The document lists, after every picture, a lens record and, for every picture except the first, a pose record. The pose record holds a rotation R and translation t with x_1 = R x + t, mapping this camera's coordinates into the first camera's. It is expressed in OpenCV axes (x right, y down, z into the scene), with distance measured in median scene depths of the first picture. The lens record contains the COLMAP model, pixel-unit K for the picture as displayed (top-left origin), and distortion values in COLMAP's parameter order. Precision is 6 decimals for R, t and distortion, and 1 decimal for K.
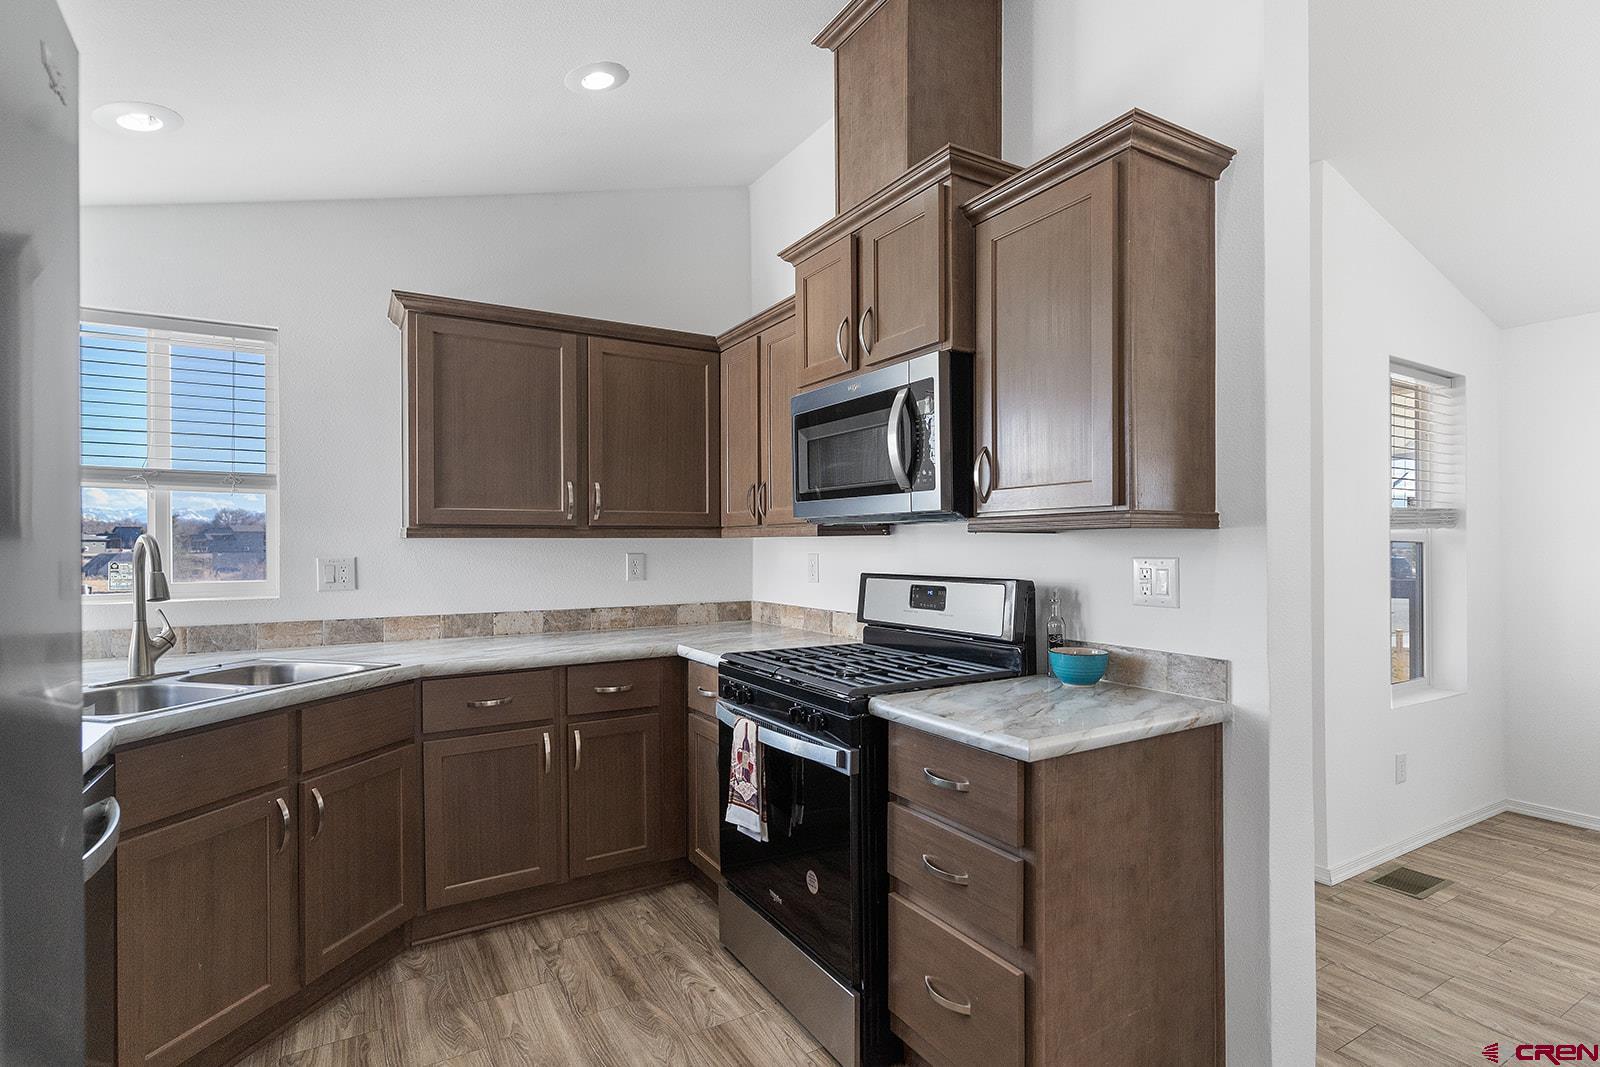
lens RADIAL K [[784.8, 0, 798.7], [0, 784.8, 547.2], [0, 0, 1]] dist [-0.001972, -0.000400]
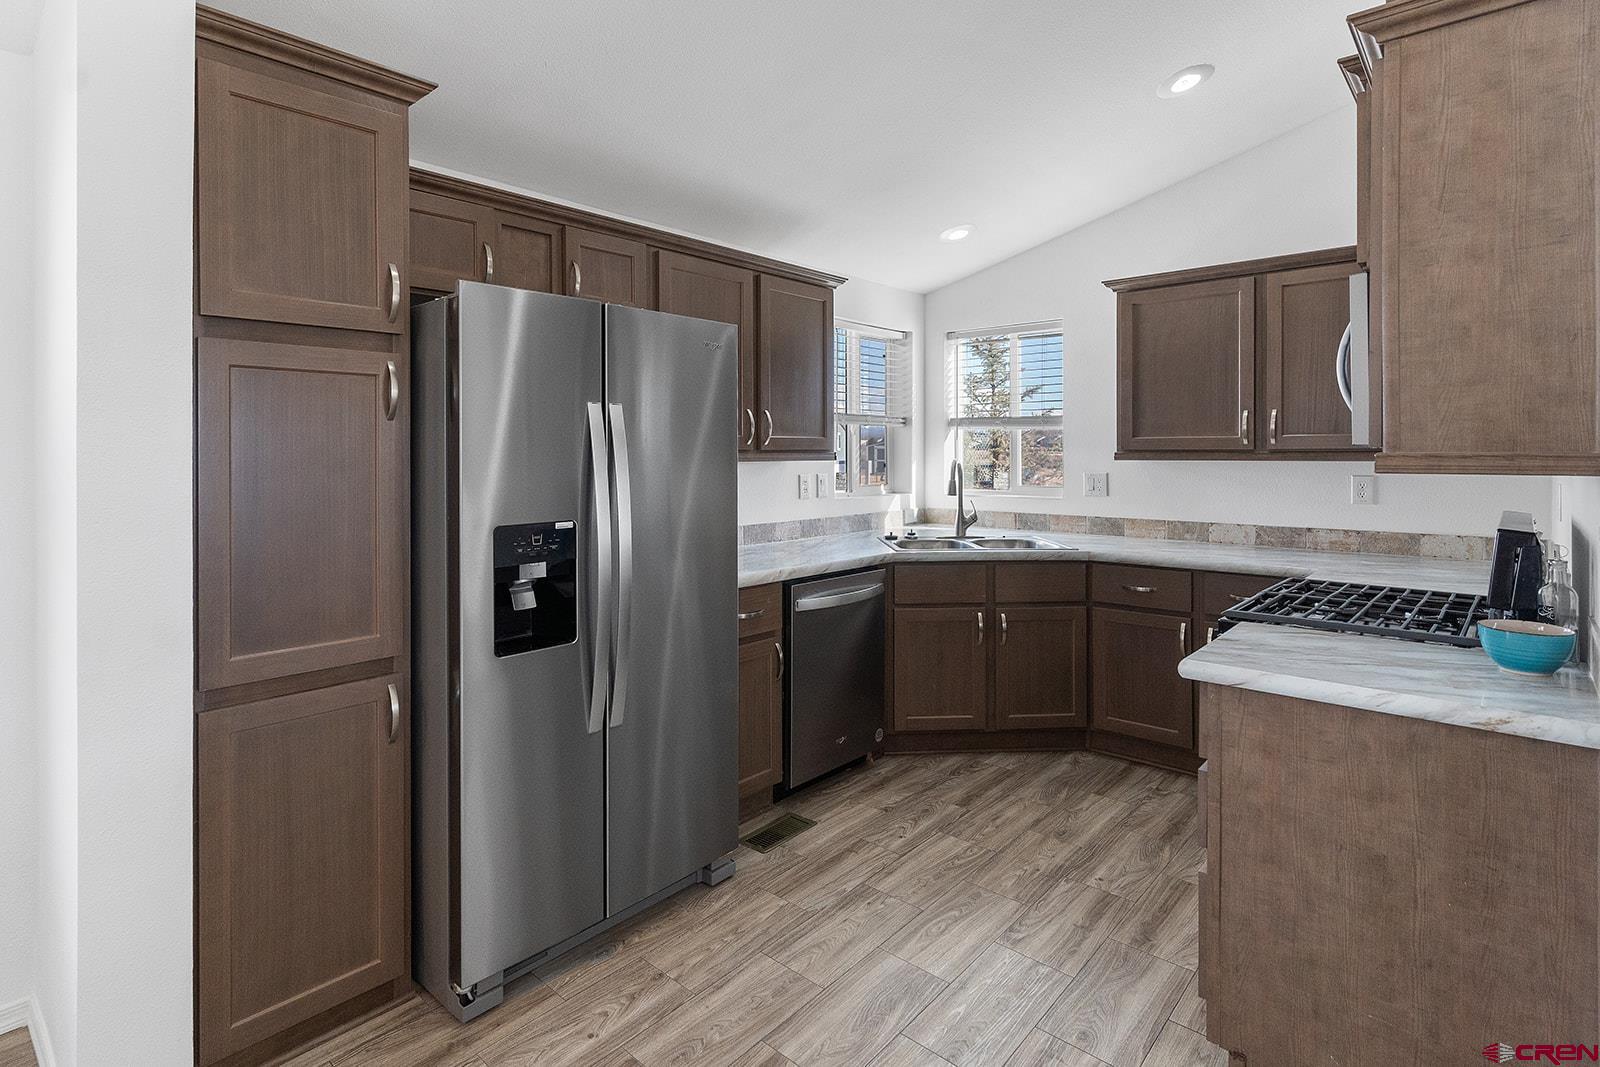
lens RADIAL K [[798.6, 0, 800.6], [0, 798.6, 454.5], [0, 0, 1]] dist [0.000912, 0.000351]
pose [[0.300435, 0.007044, -0.953776, 0.658661], [-0.000297, 0.999973, 0.007291, -0.031729], [0.953802, -0.001907, 0.300429, 0.064096]]
